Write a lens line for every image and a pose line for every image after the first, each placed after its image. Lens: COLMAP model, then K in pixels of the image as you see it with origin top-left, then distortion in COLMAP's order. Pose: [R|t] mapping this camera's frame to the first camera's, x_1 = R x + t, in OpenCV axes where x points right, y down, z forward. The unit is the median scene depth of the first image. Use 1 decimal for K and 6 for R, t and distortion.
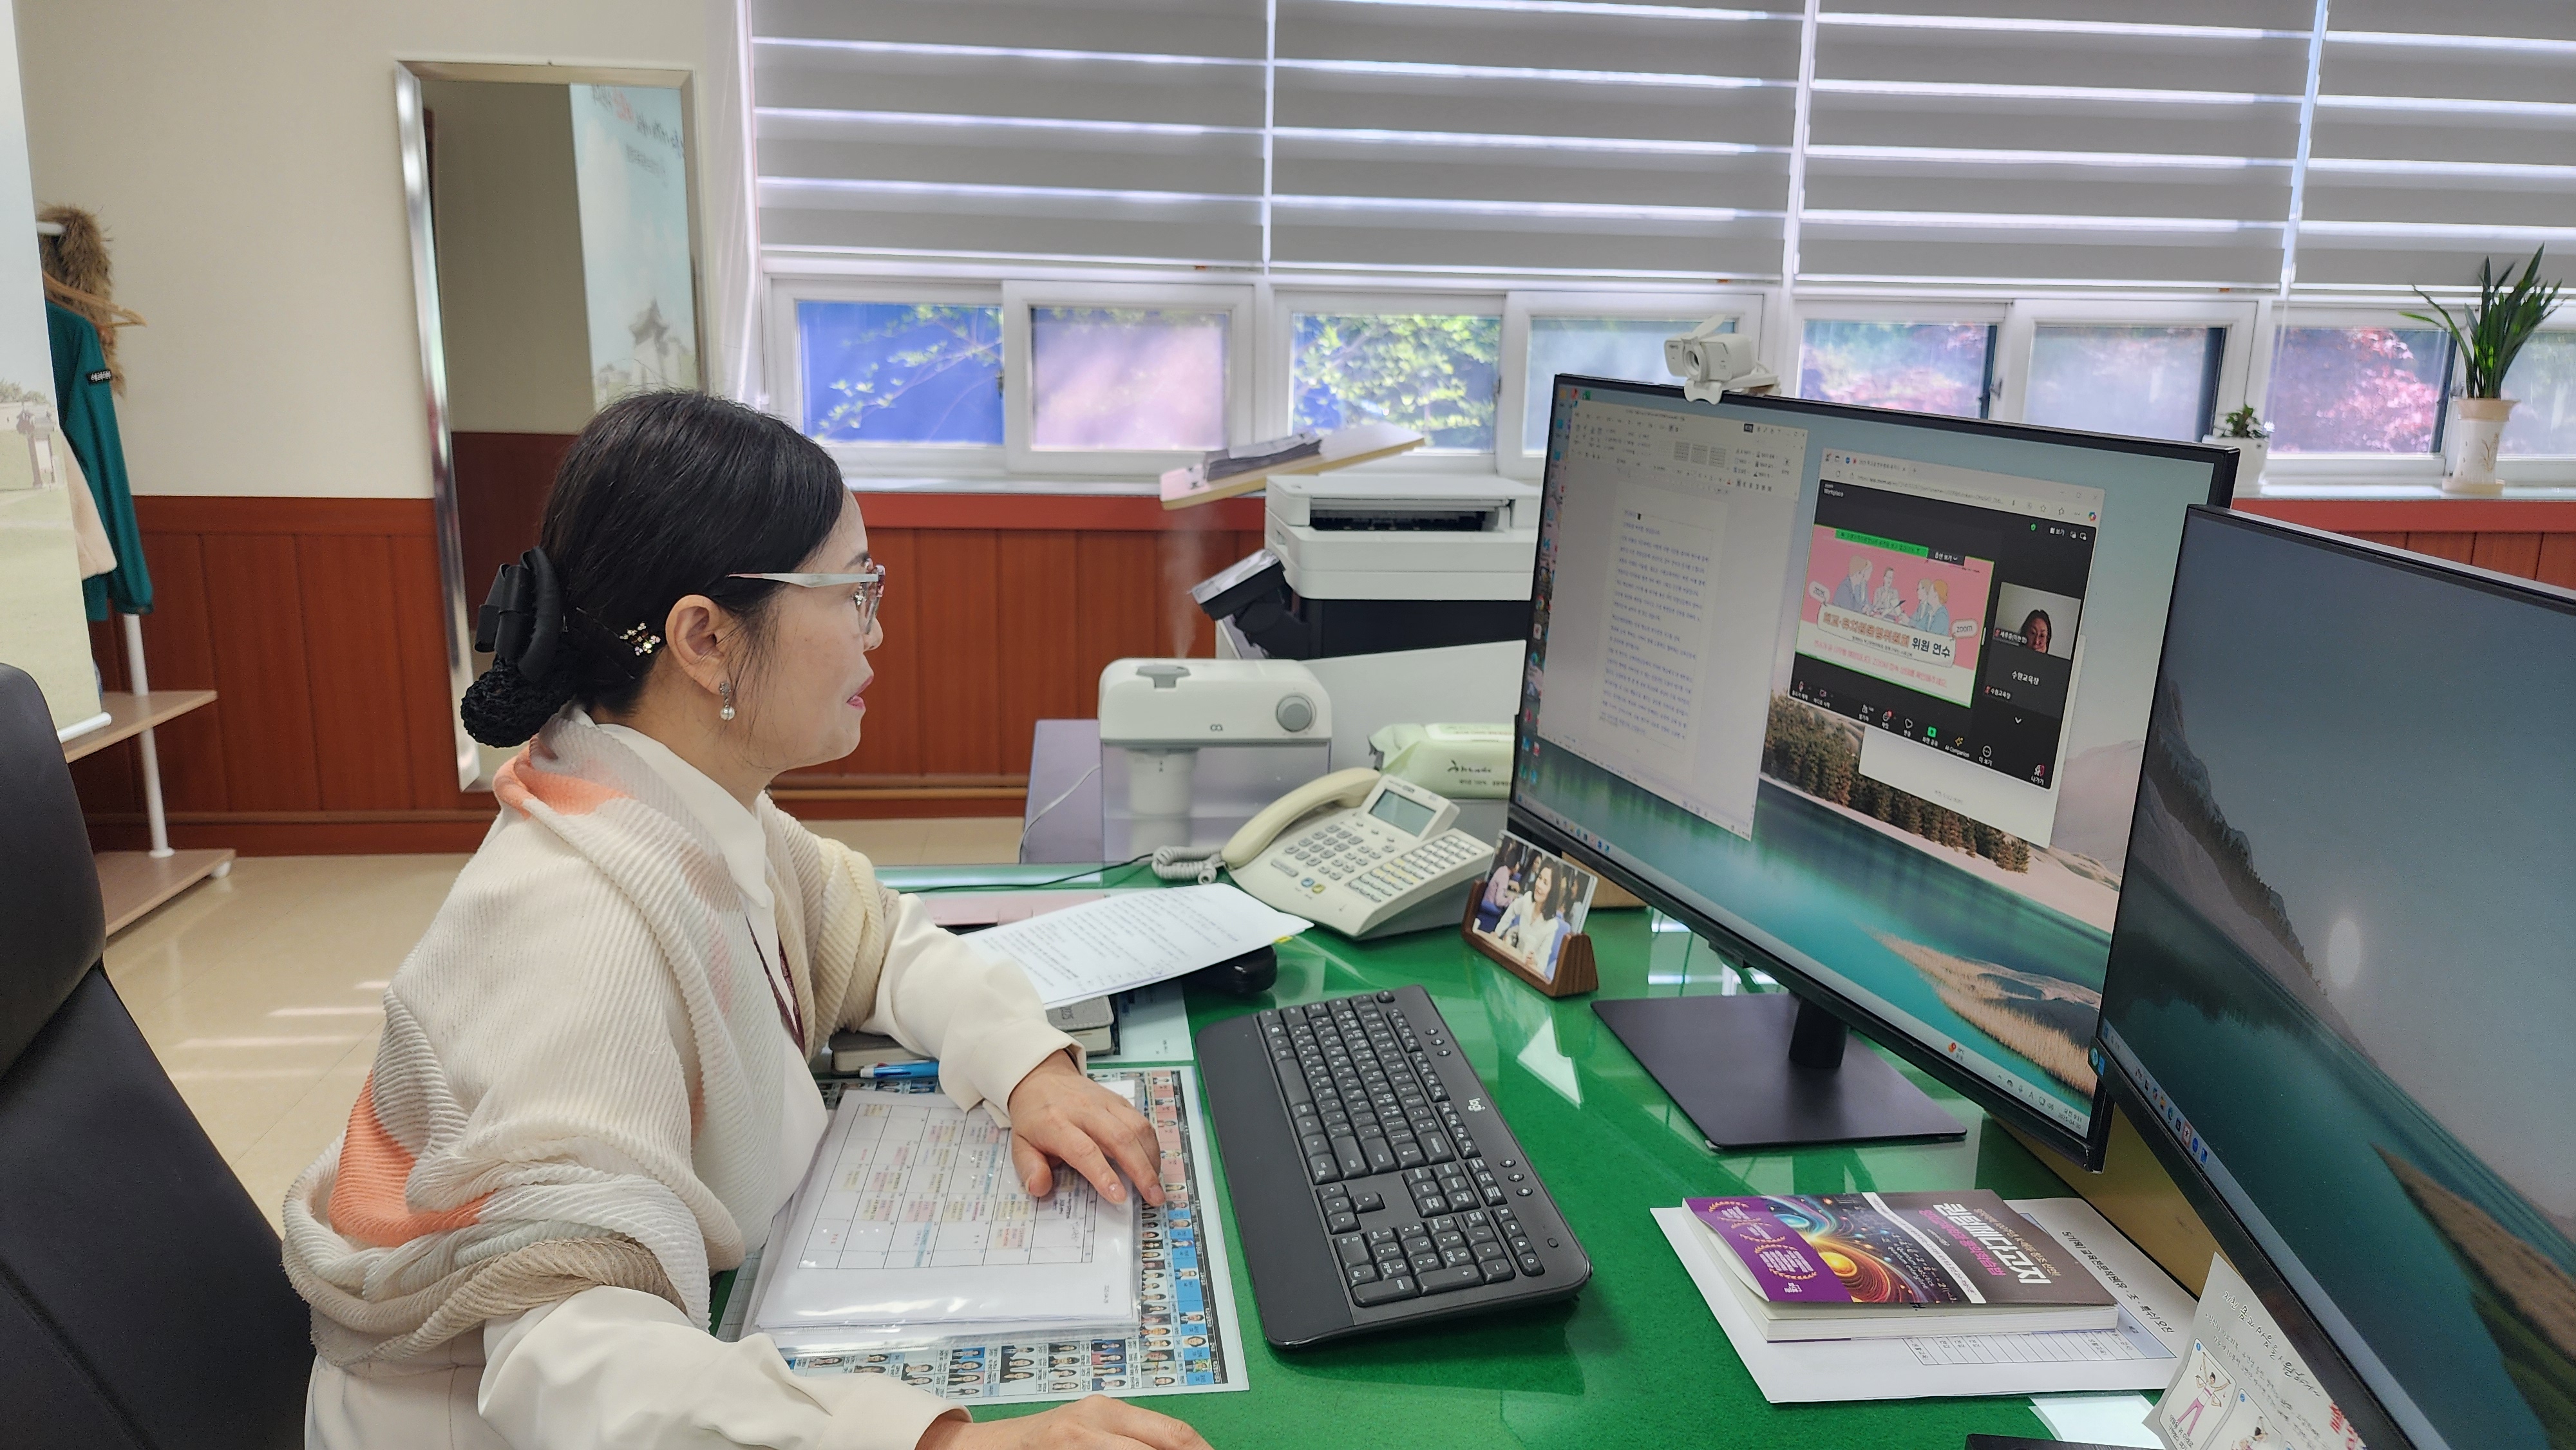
lens RADIAL K [[1734.1, 0, 1247.4], [0, 1734.1, 713.1], [0, 0, 1]] dist [0.036380, -0.002306]
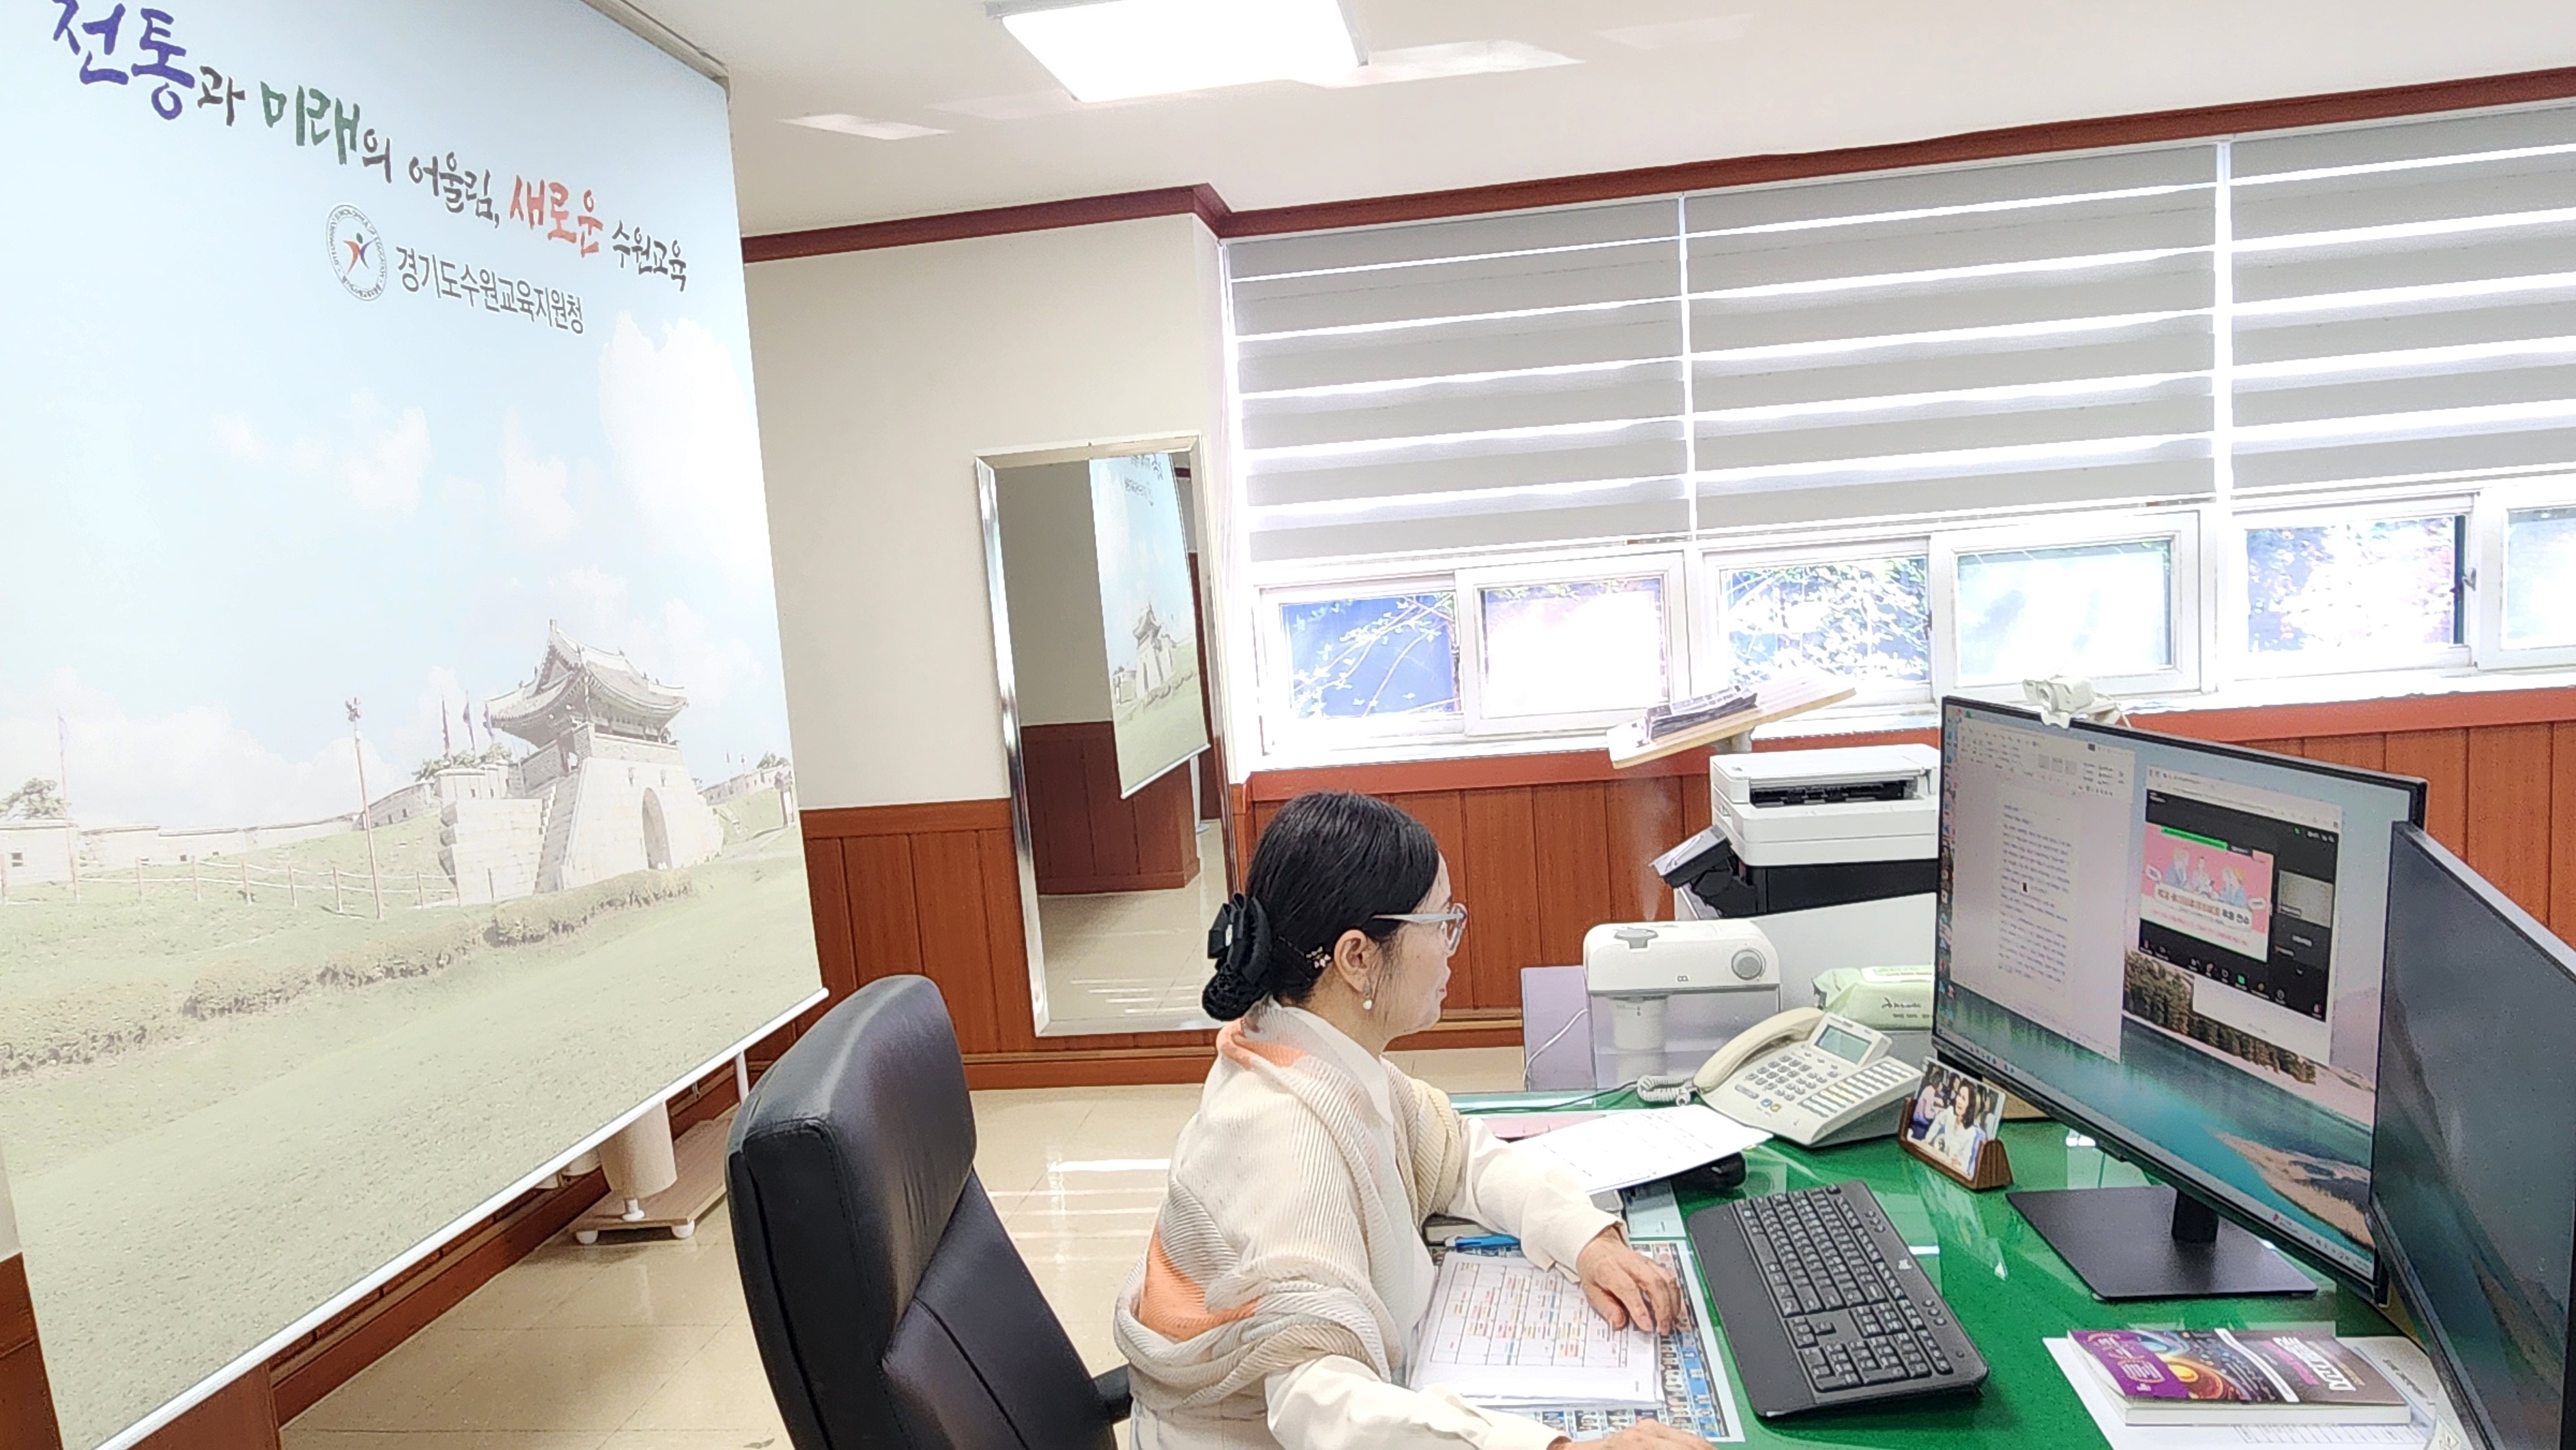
lens RADIAL K [[1728.9, 0, 1235.8], [0, 1728.9, 808.1], [0, 0, 1]] dist [-0.009102, 0.001322]
pose [[0.965597, -0.059658, -0.253108, -0.009268], [0.040517, 0.995957, -0.080176, -0.037403], [0.256868, 0.067163, 0.964110, -0.397222]]
